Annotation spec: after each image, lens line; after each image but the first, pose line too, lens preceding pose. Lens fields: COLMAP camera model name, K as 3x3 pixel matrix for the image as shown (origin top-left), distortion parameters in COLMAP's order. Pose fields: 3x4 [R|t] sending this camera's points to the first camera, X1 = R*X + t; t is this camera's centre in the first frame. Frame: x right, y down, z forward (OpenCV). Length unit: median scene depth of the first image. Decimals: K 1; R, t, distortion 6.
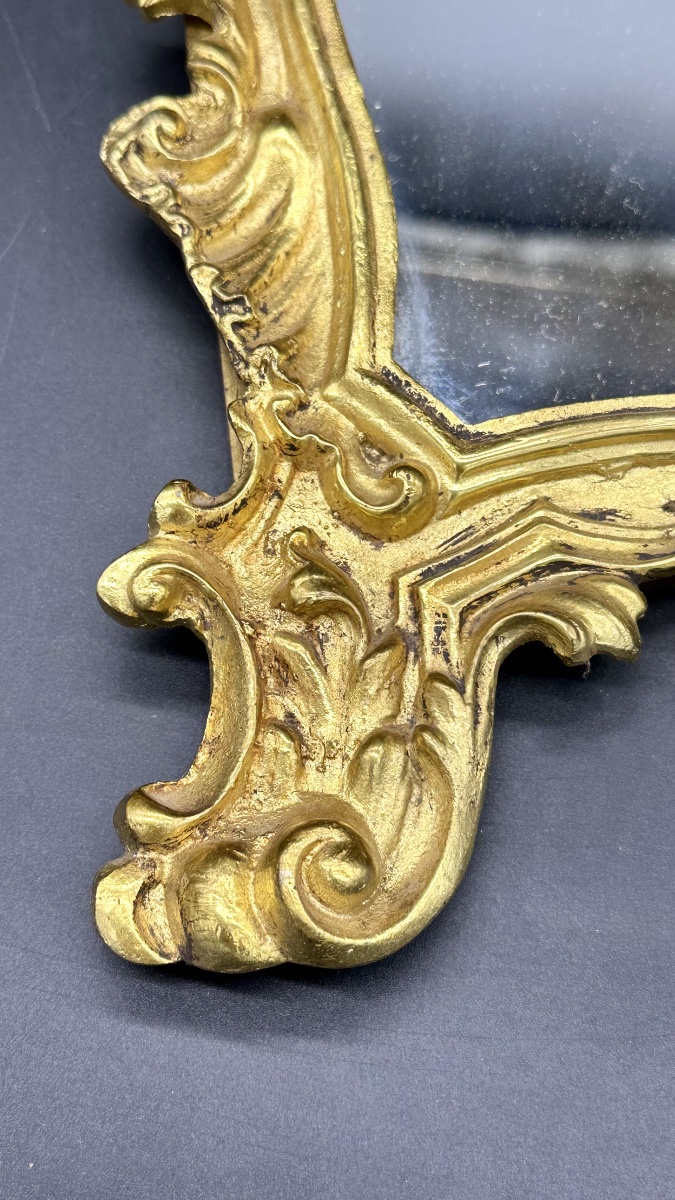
lens RADIAL K [[1695.9, 0, 337.5], [0, 1695.9, 600.0], [0, 0, 1]] dist [0.146358, -0.010660]
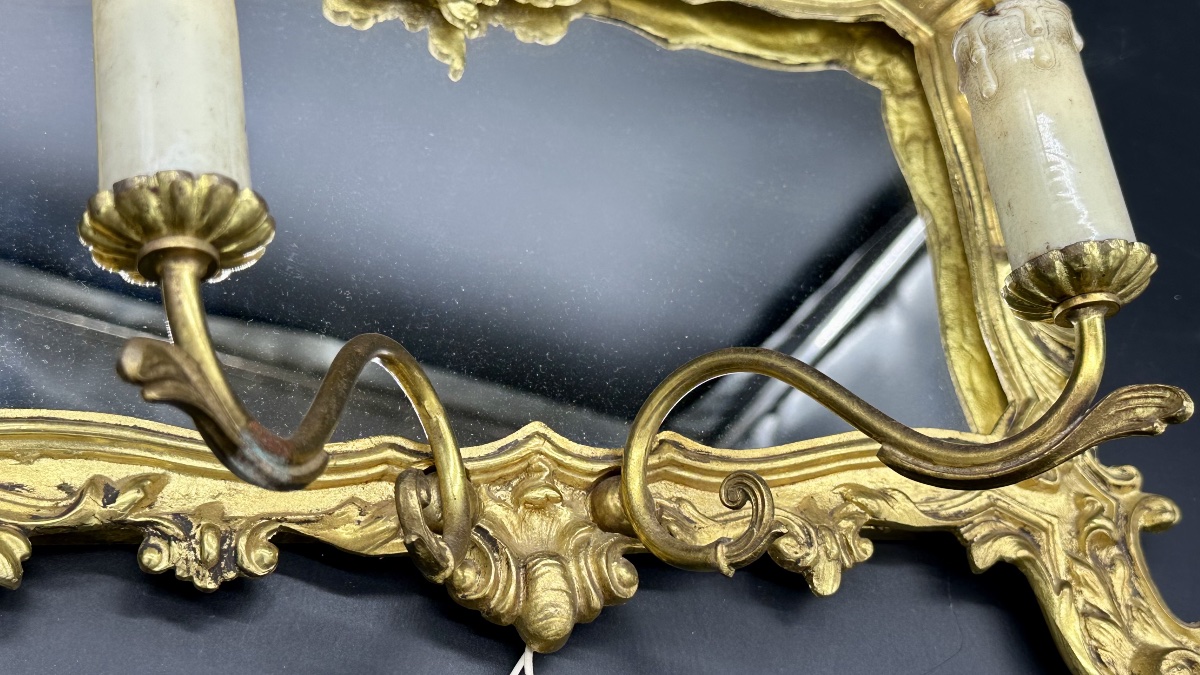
lens RADIAL K [[1695.9, 0, 600.0], [0, 1695.9, 337.5], [0, 0, 1]] dist [0.146358, -0.010660]
pose [[0.942824, 0.139390, 0.302744, 0.167582], [-0.070831, 0.971394, -0.226665, 0.123870], [-0.325678, 0.192261, 0.925726, -0.538552]]
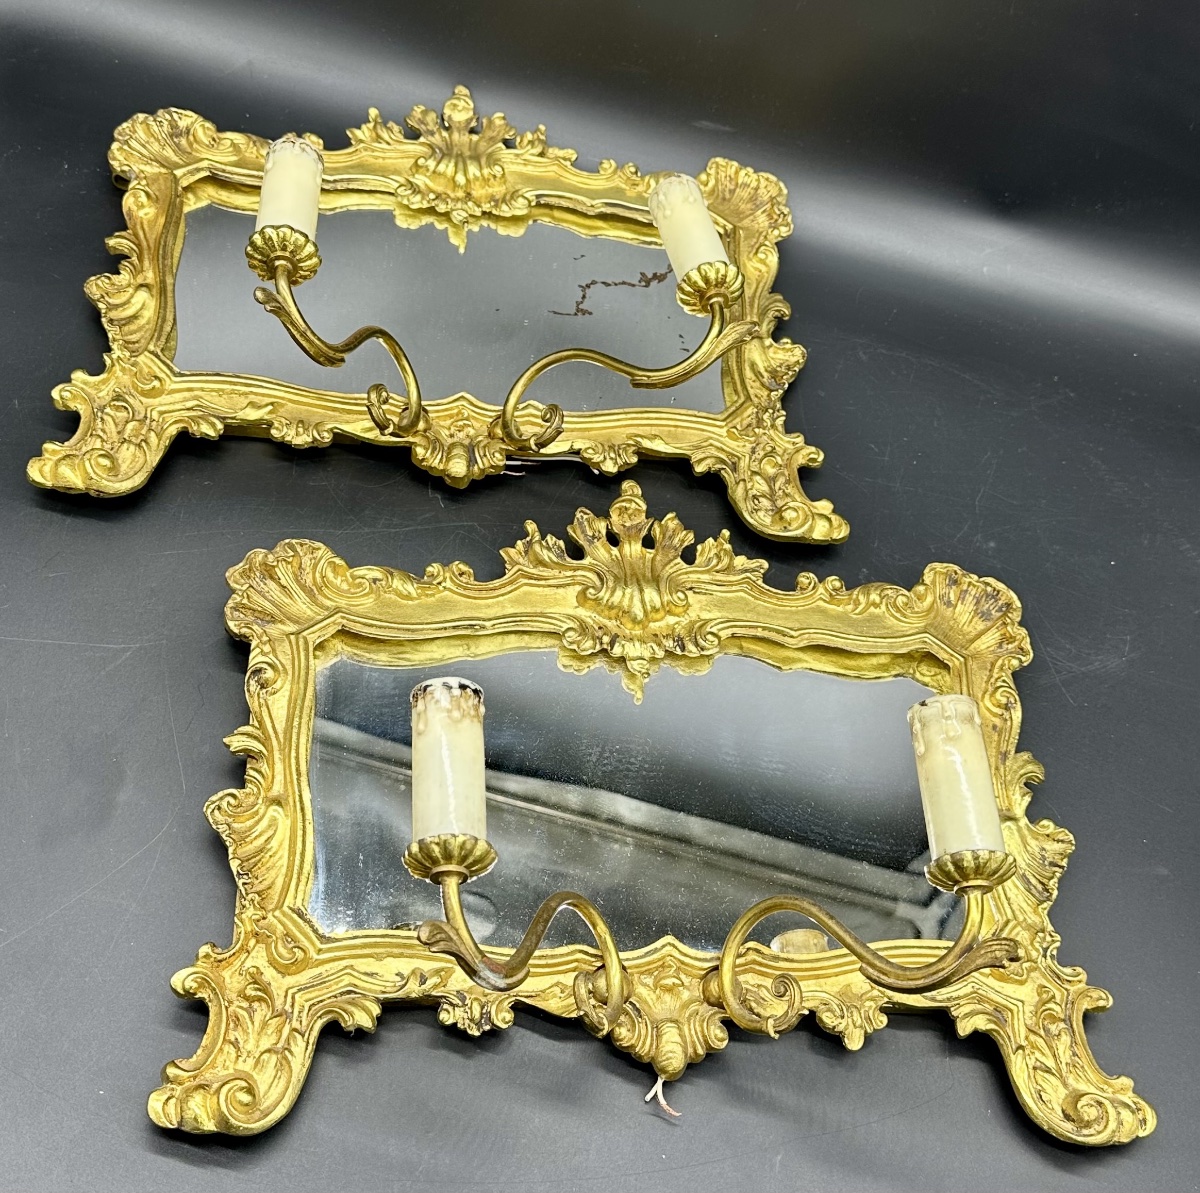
lens RADIAL K [[1748.0, 0, 600.0], [0, 1748.0, 596.5], [0, 0, 1]] dist [0.174346, -0.129625]
pose [[0.985434, 0.142769, 0.092393, 0.169675], [-0.113676, 0.957103, -0.266518, 0.079093], [-0.126480, 0.252133, 0.959391, -1.825884]]
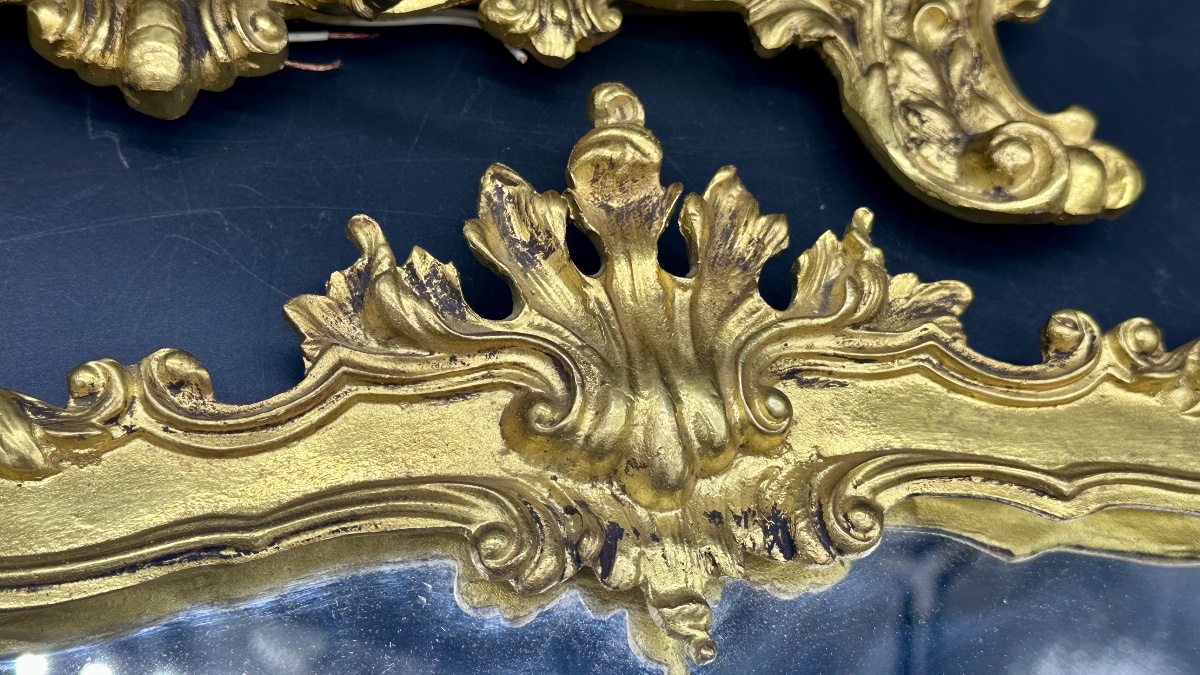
lens RADIAL K [[1695.9, 0, 600.0], [0, 1695.9, 337.5], [0, 0, 1]] dist [0.146358, -0.010660]
pose [[0.973341, 0.080190, 0.214887, 0.235671], [-0.057798, 0.992411, -0.108539, -0.706815], [-0.221960, 0.093225, 0.970589, 0.111385]]
